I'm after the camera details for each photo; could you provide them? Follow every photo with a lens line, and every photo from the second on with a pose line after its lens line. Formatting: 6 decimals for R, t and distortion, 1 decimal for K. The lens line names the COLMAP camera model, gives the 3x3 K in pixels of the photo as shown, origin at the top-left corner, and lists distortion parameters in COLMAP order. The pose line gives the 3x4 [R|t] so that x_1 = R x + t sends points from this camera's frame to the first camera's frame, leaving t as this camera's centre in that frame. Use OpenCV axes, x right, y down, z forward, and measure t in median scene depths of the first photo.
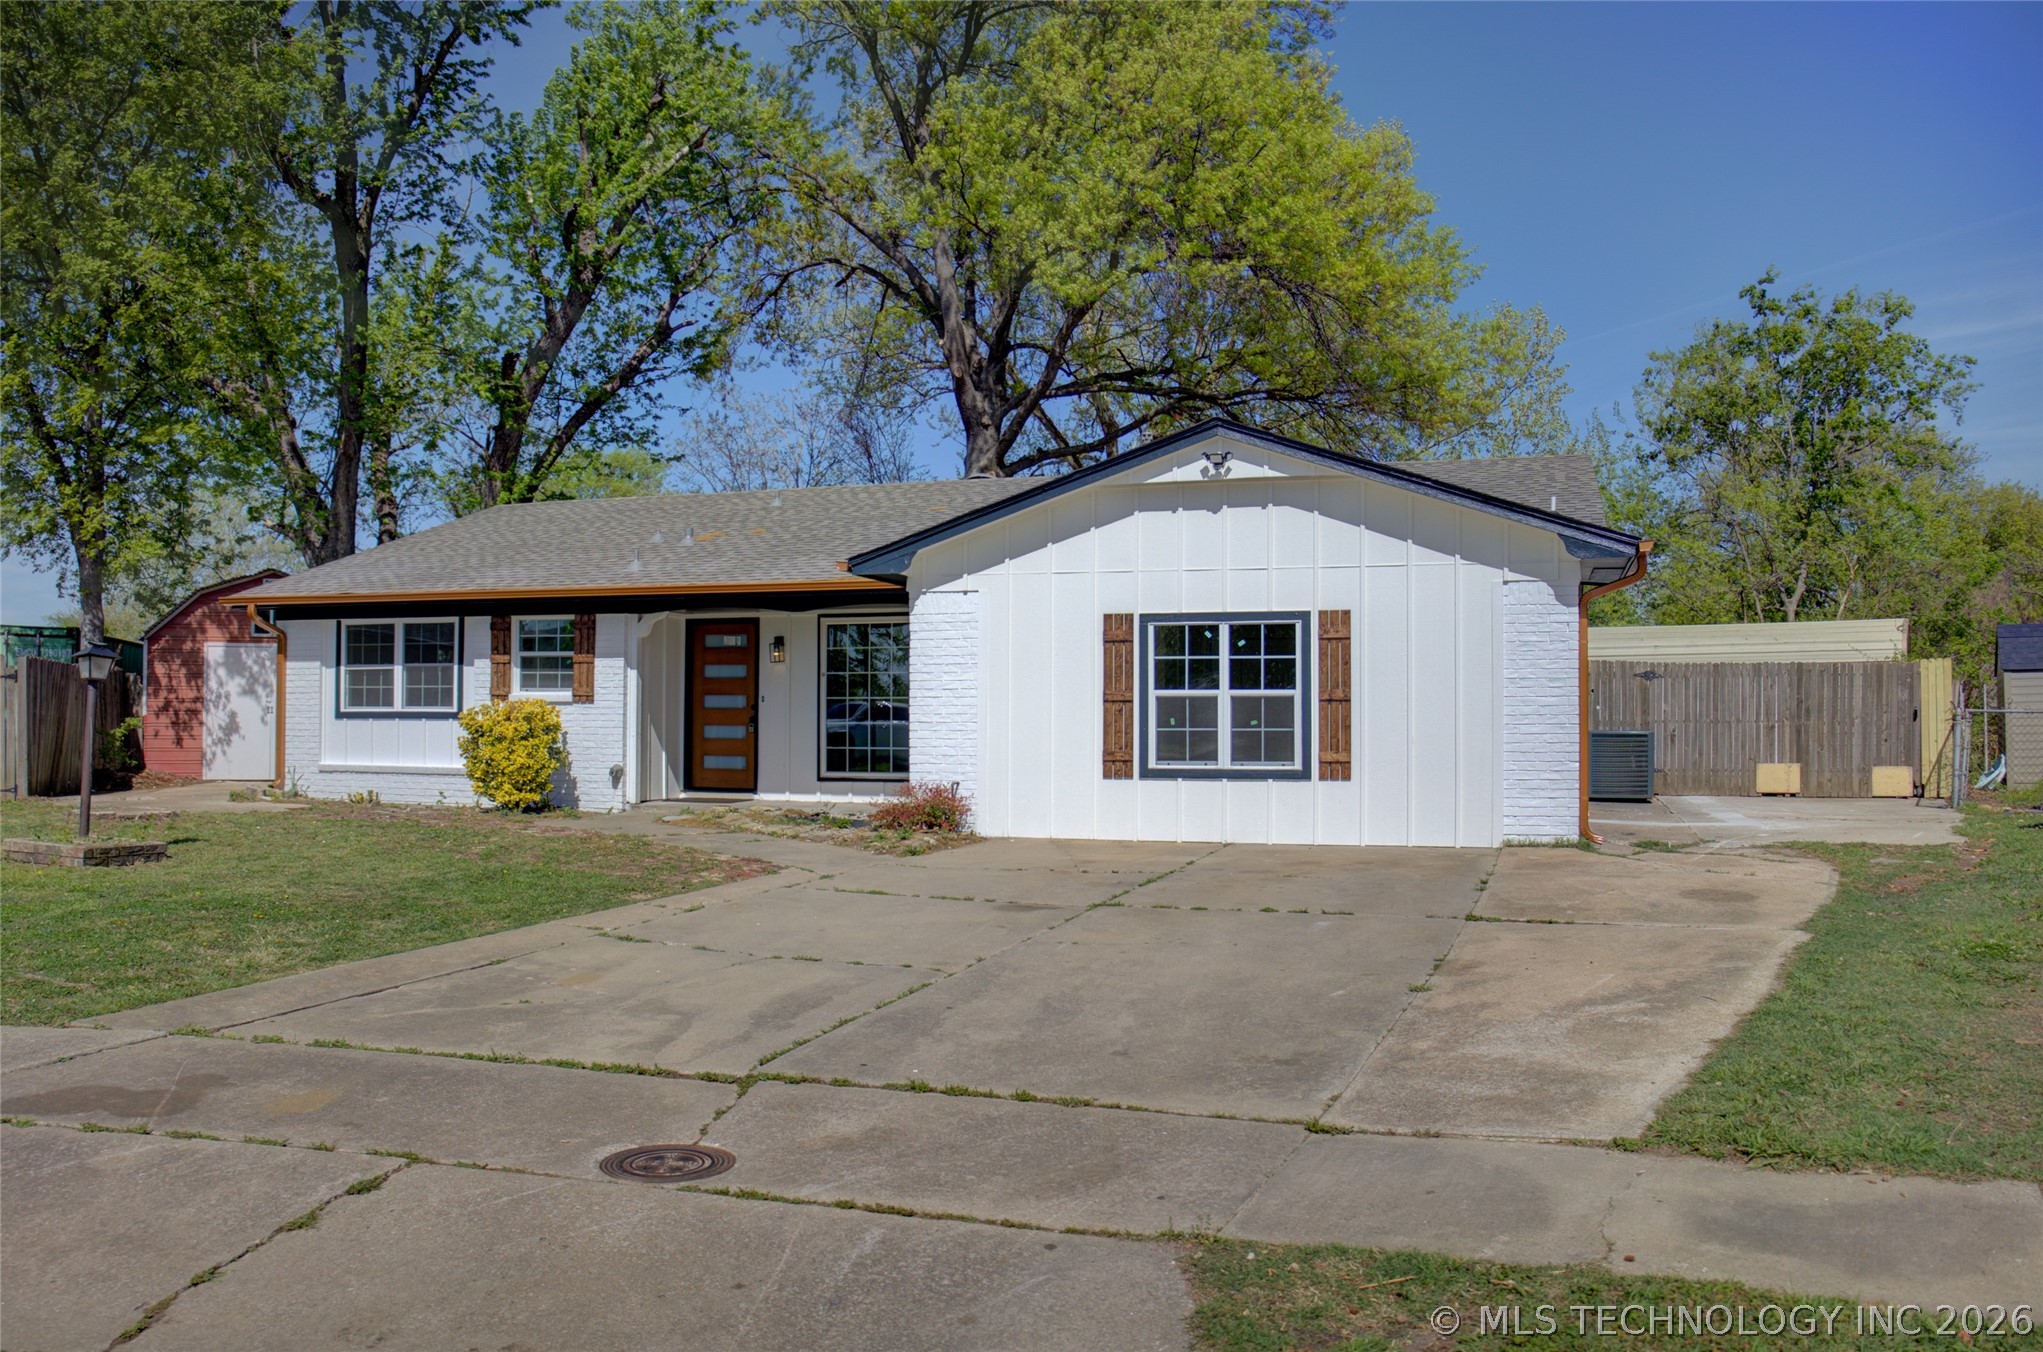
lens RADIAL K [[1682.2, 0, 1040.2], [0, 1682.2, 628.6], [0, 0, 1]] dist [-0.128072, 0.020180]
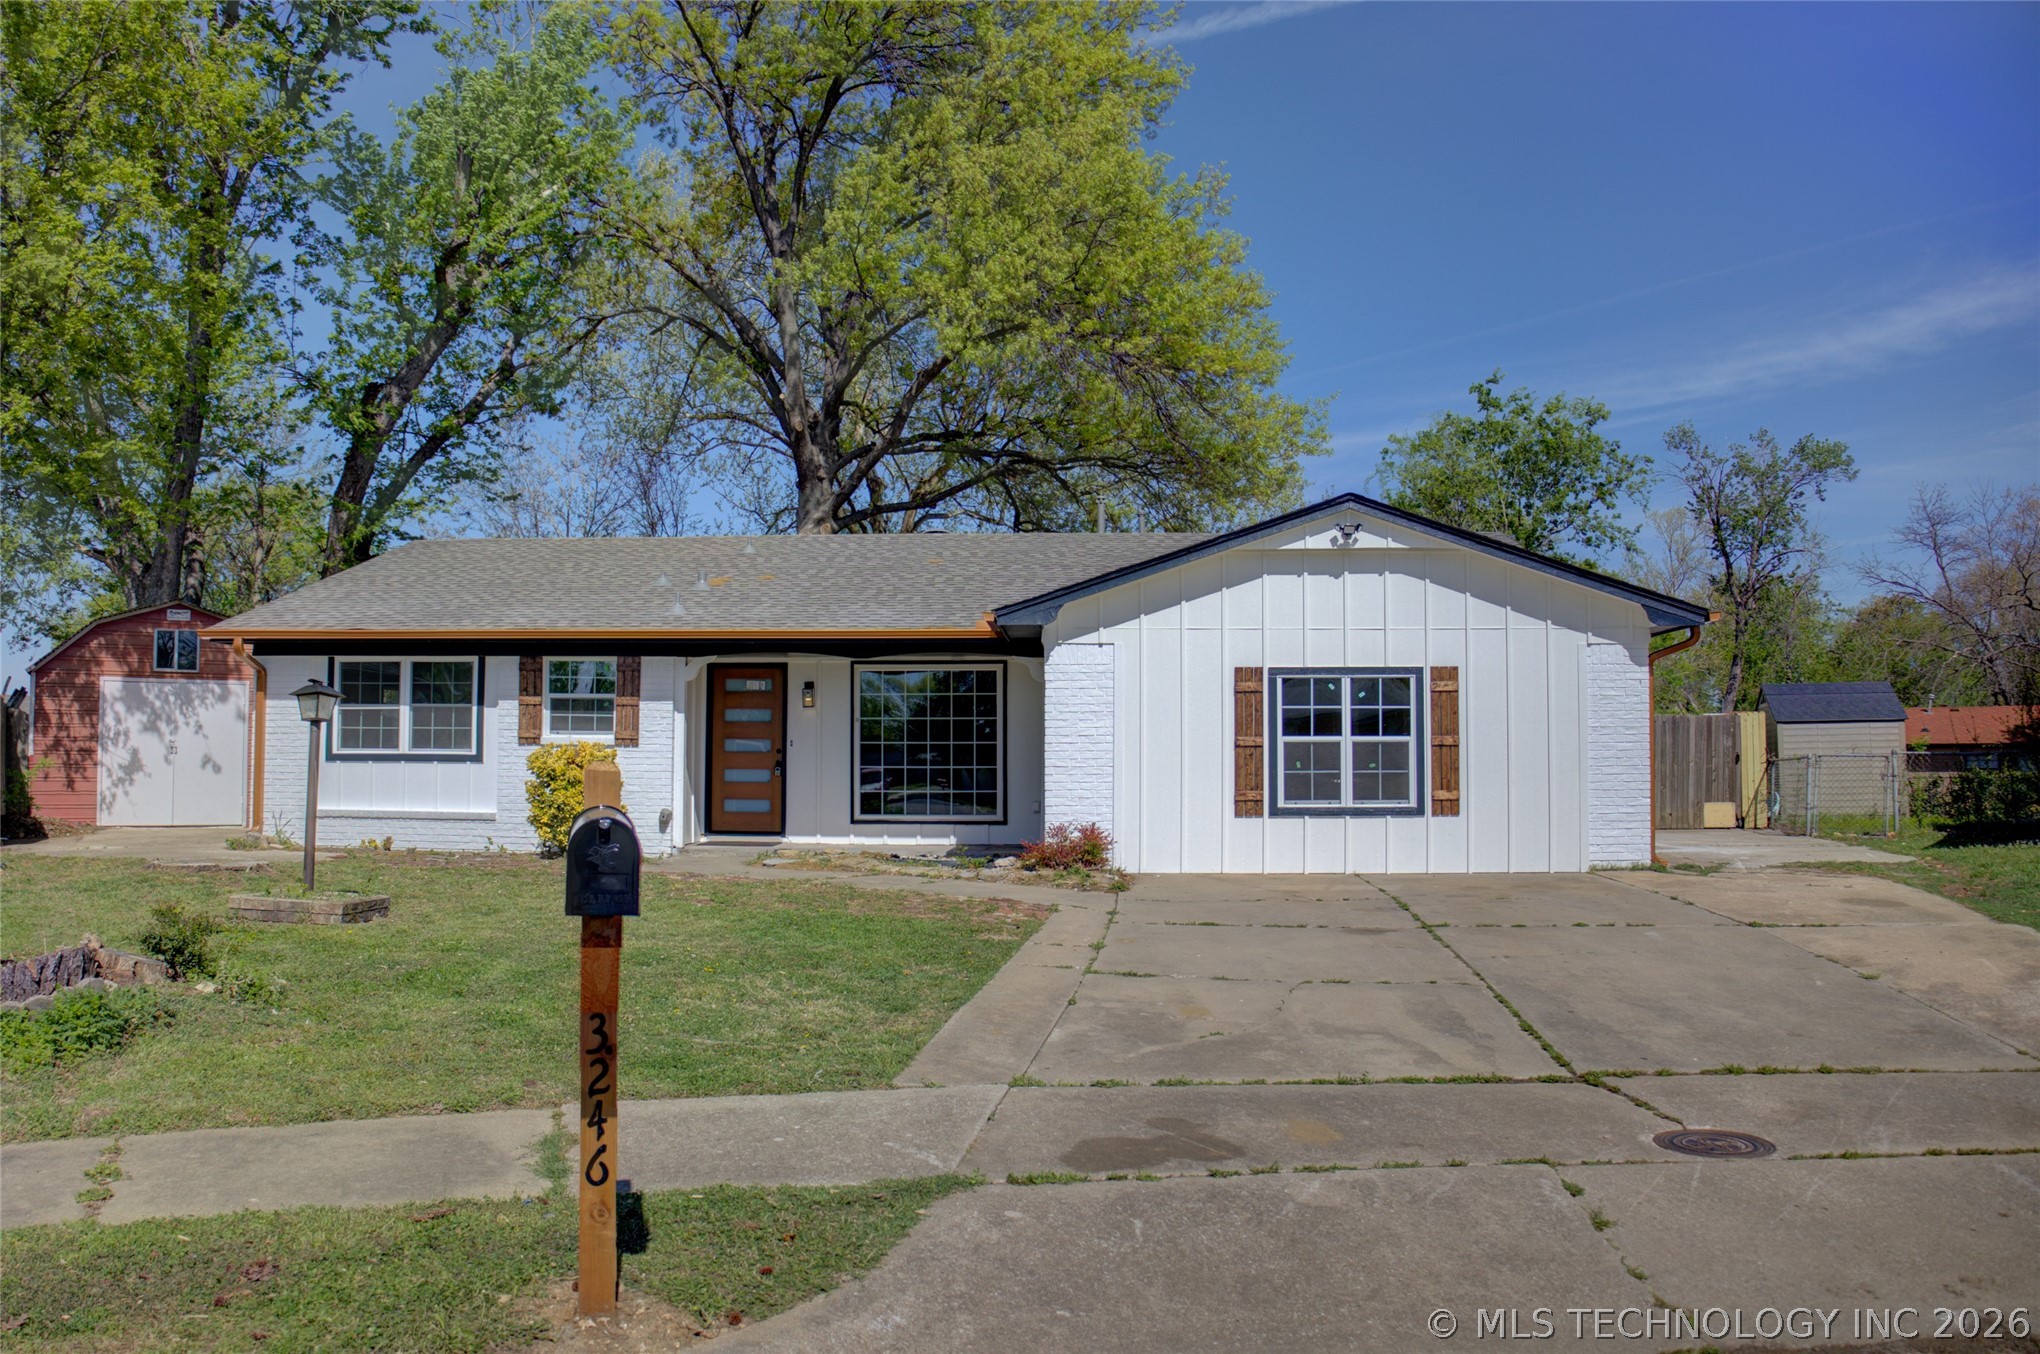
lens RADIAL K [[1613.5, 0, 1065.7], [0, 1613.5, 625.2], [0, 0, 1]] dist [-0.135514, 0.022509]
pose [[0.961197, 0.023643, 0.274847, -0.280354], [-0.014861, 0.999312, -0.033992, 0.001266], [-0.275461, 0.028589, 0.960887, 0.017928]]
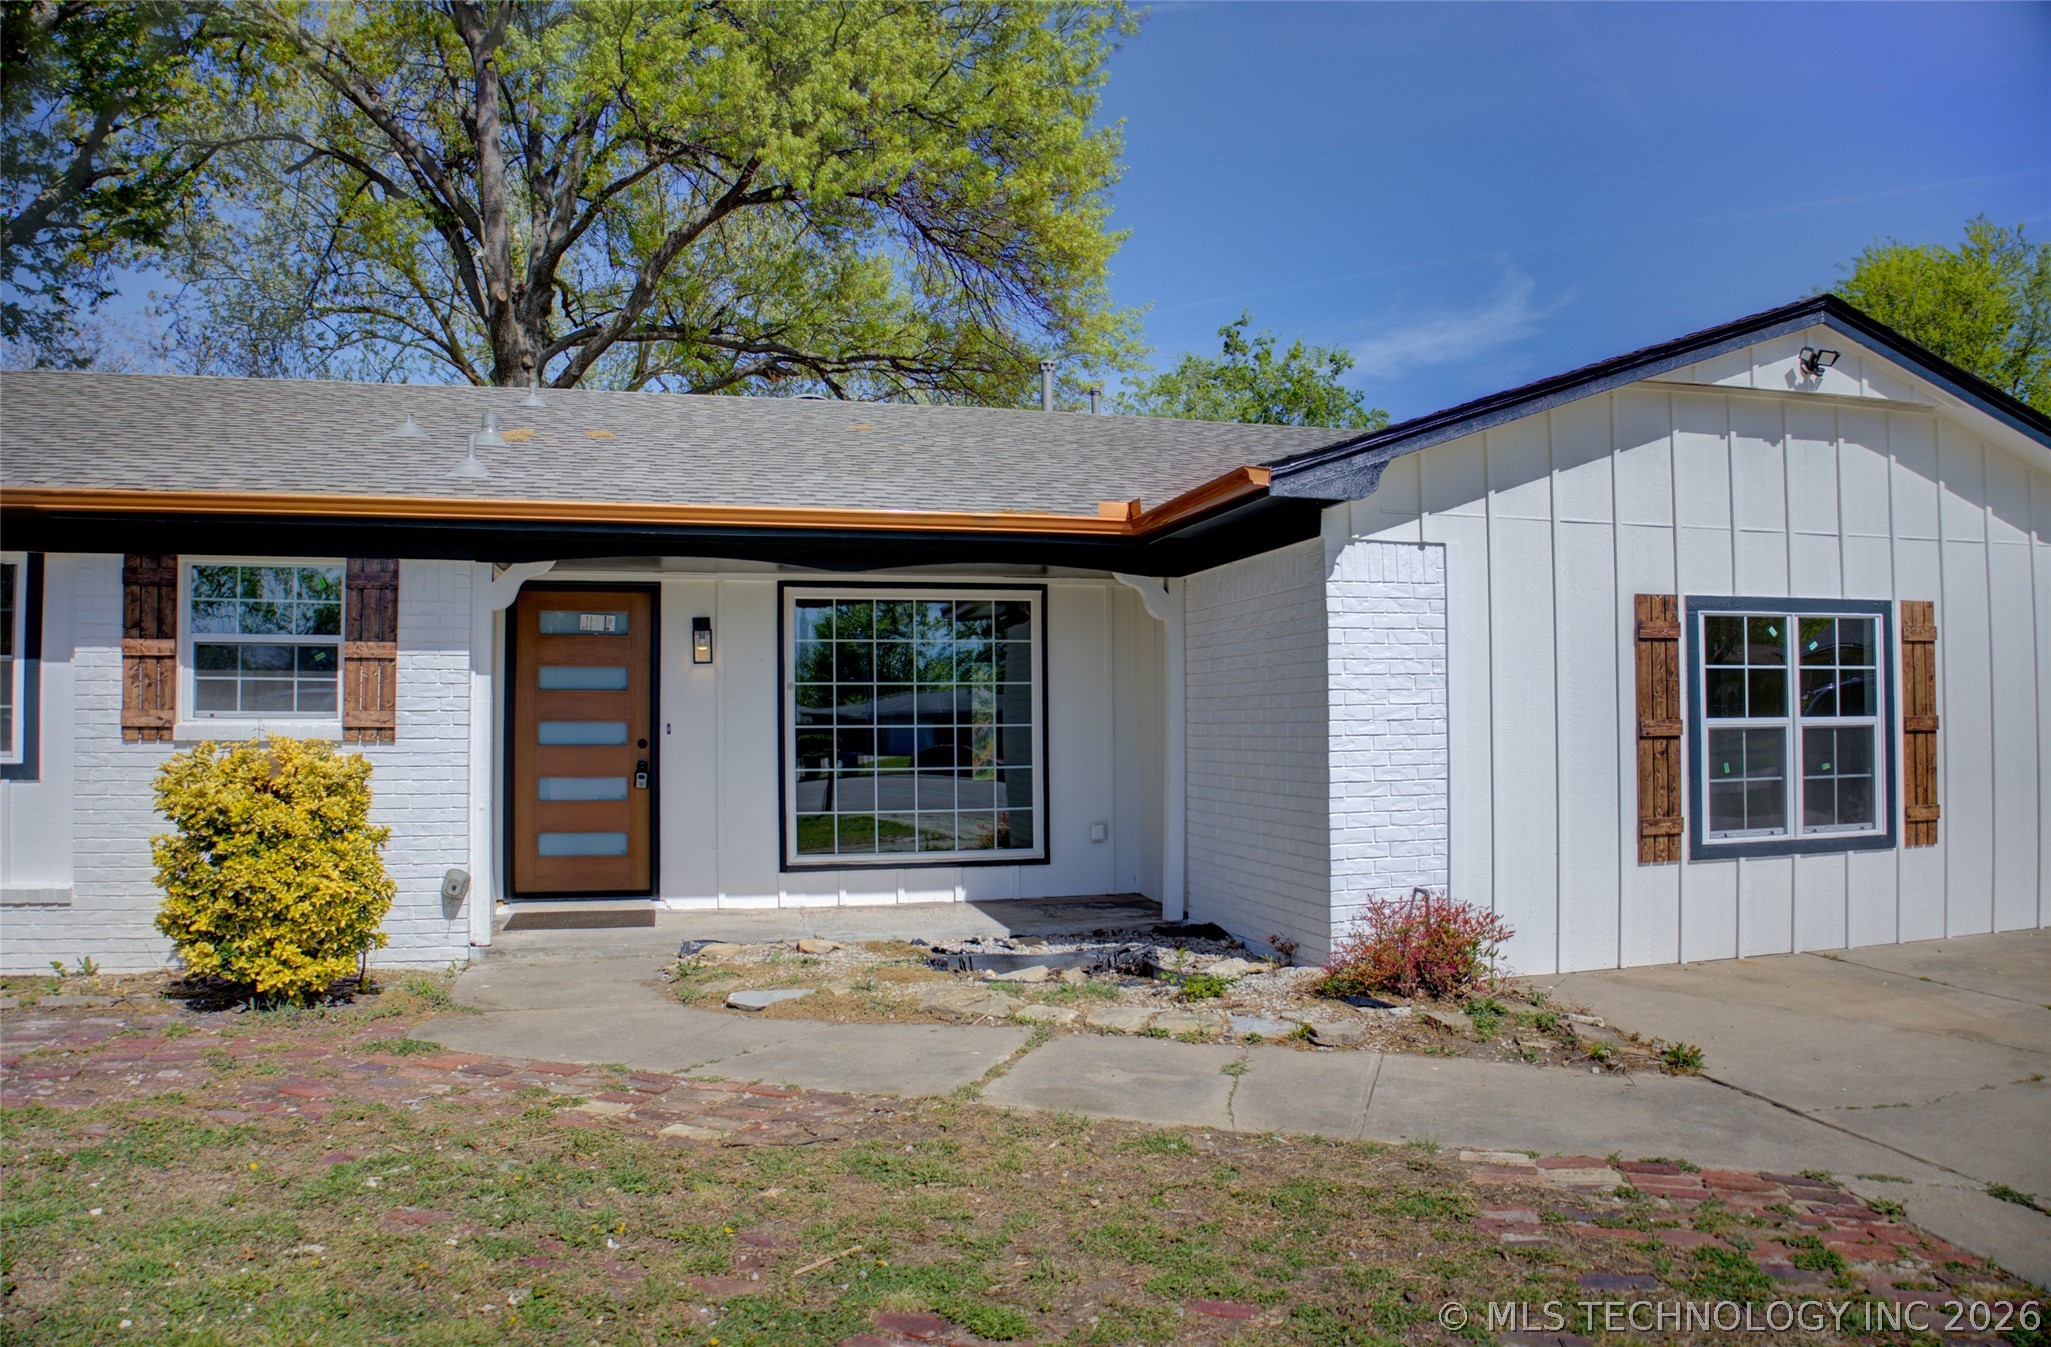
lens RADIAL K [[1402.7, 0, 1062.7], [0, 1402.7, 639.9], [0, 0, 1]] dist [-0.132397, 0.046688]
pose [[0.830332, 0.022133, 0.556829, -0.320241], [-0.023257, 0.999717, -0.005056, 0.012185], [-0.556783, -0.008751, 0.830612, 0.555377]]
